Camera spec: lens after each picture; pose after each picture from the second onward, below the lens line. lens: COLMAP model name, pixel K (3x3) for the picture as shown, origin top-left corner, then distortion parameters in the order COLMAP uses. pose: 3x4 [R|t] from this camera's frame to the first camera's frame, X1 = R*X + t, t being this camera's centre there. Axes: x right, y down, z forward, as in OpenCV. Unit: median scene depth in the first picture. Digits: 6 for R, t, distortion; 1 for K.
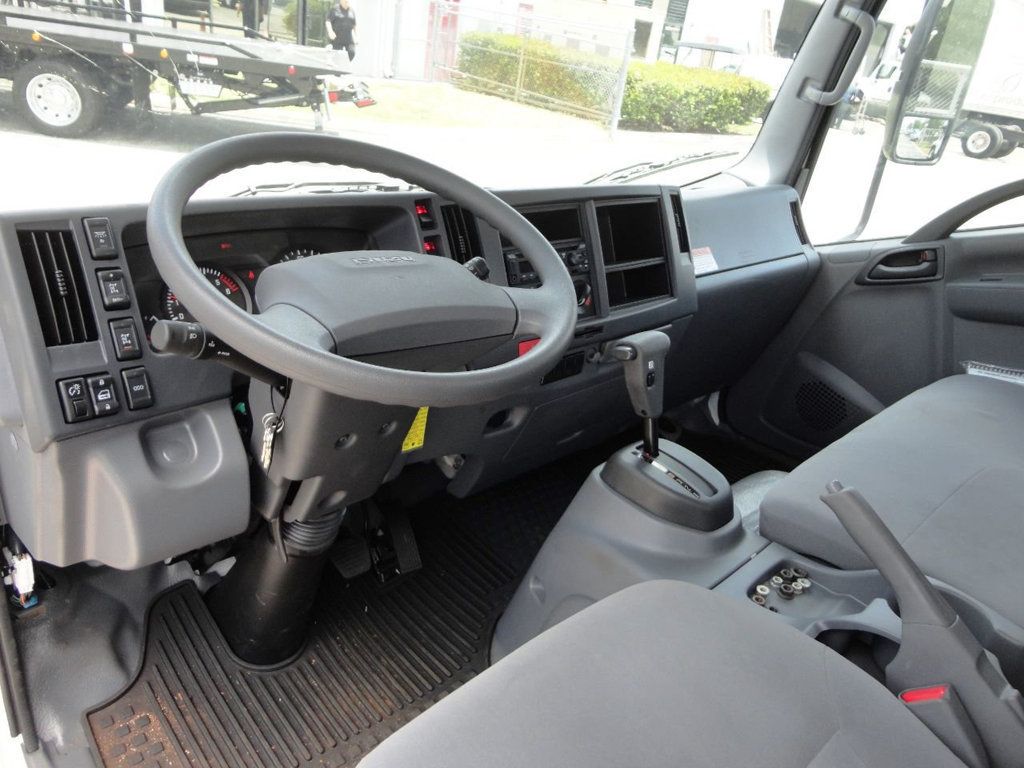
lens RADIAL K [[727.7, 0, 508.9], [0, 727.7, 386.1], [0, 0, 1]] dist [-0.005863, -0.000288]
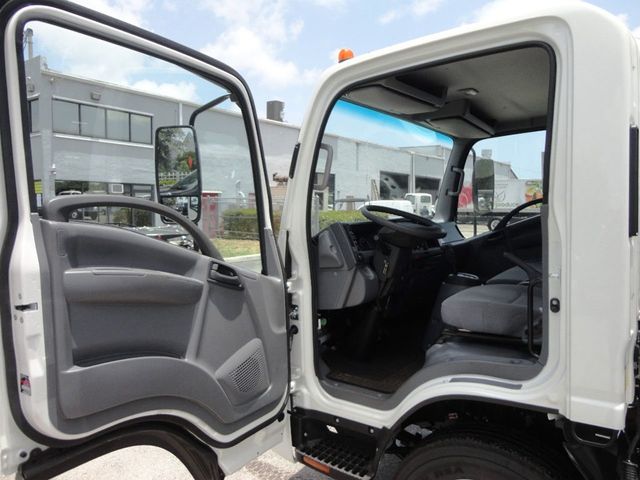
lens RADIAL K [[466.4, 0, 317.8], [0, 466.4, 243.4], [0, 0, 1]] dist [-0.007239, 0.001233]
pose [[0.972029, -0.148568, 0.181898, -0.062466], [0.204395, 0.916603, -0.343602, 0.042889], [-0.115680, 0.371170, 0.921331, -0.082114]]
